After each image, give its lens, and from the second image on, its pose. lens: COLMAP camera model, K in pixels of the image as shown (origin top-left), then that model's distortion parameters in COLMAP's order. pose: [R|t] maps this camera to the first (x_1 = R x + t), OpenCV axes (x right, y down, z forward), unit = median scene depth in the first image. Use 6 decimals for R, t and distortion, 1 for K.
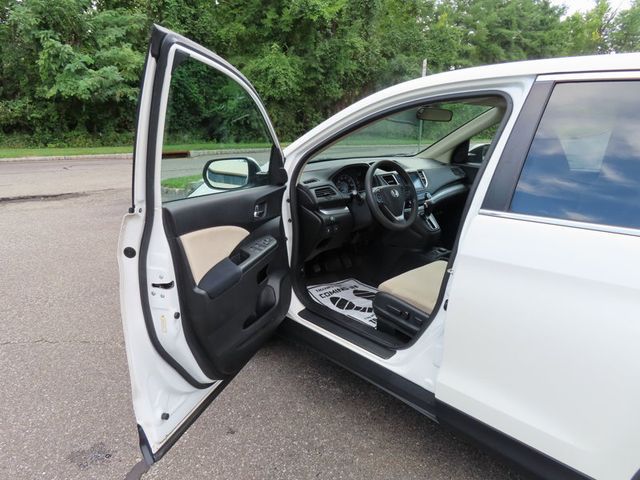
lens RADIAL K [[458.0, 0, 319.0], [0, 458.0, 241.6], [0, 0, 1]] dist [-0.010782, 0.008474]
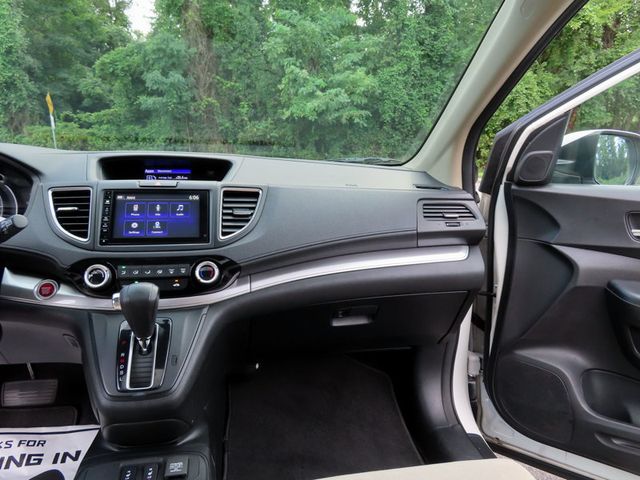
lens RADIAL K [[458.0, 0, 320.0], [0, 458.0, 241.5], [0, 0, 1]] dist [-0.010782, 0.008474]
pose [[0.850357, 0.138479, -0.507657, 0.075139], [-0.171353, 0.985039, -0.018327, -0.020699], [0.497524, 0.102573, 0.861364, 0.129476]]
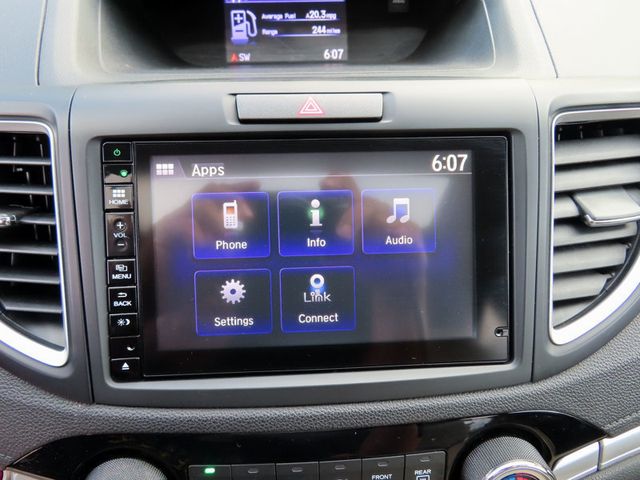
lens RADIAL K [[458.0, 0, 318.2], [0, 458.0, 242.3], [0, 0, 1]] dist [-0.010782, 0.008474]
pose [[0.767661, 0.388551, -0.509633, 0.039681], [-0.180233, 0.894037, 0.410140, -0.026836], [0.614991, -0.222996, 0.756346, 0.154690]]
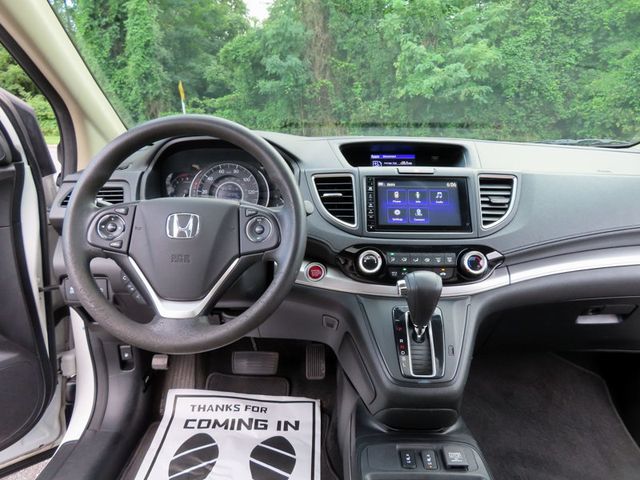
lens RADIAL K [[458.0, 0, 318.7], [0, 458.0, 240.5], [0, 0, 1]] dist [-0.010782, 0.008474]
pose [[0.711346, 0.184660, -0.678150, 0.060653], [-0.194983, 0.978844, 0.062011, -0.018263], [0.675254, 0.088116, 0.732303, 0.119782]]
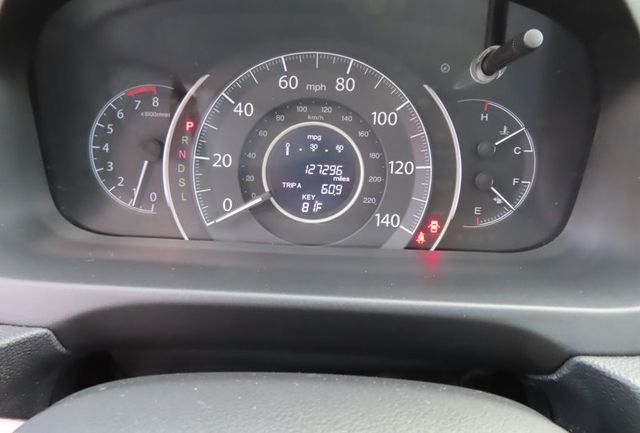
lens RADIAL K [[502.8, 0, 313.9], [0, 502.8, 212.7], [0, 0, 1]] dist [-0.013028, -0.000718]
pose [[0.719358, 0.310711, -0.621275, 0.021266], [-0.230764, 0.950483, 0.208159, -0.020483], [0.655188, -0.006374, 0.755439, 0.142323]]
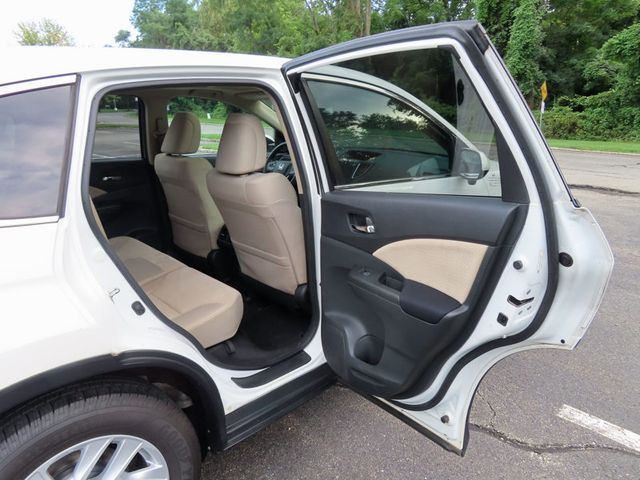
lens RADIAL K [[458.0, 0, 317.1], [0, 458.0, 242.7], [0, 0, 1]] dist [-0.010782, 0.008474]
pose [[-0.013660, 0.276547, -0.960903, 0.206999], [-0.273710, 0.923254, 0.269602, -0.039543], [0.961715, 0.266692, 0.063082, 0.155419]]
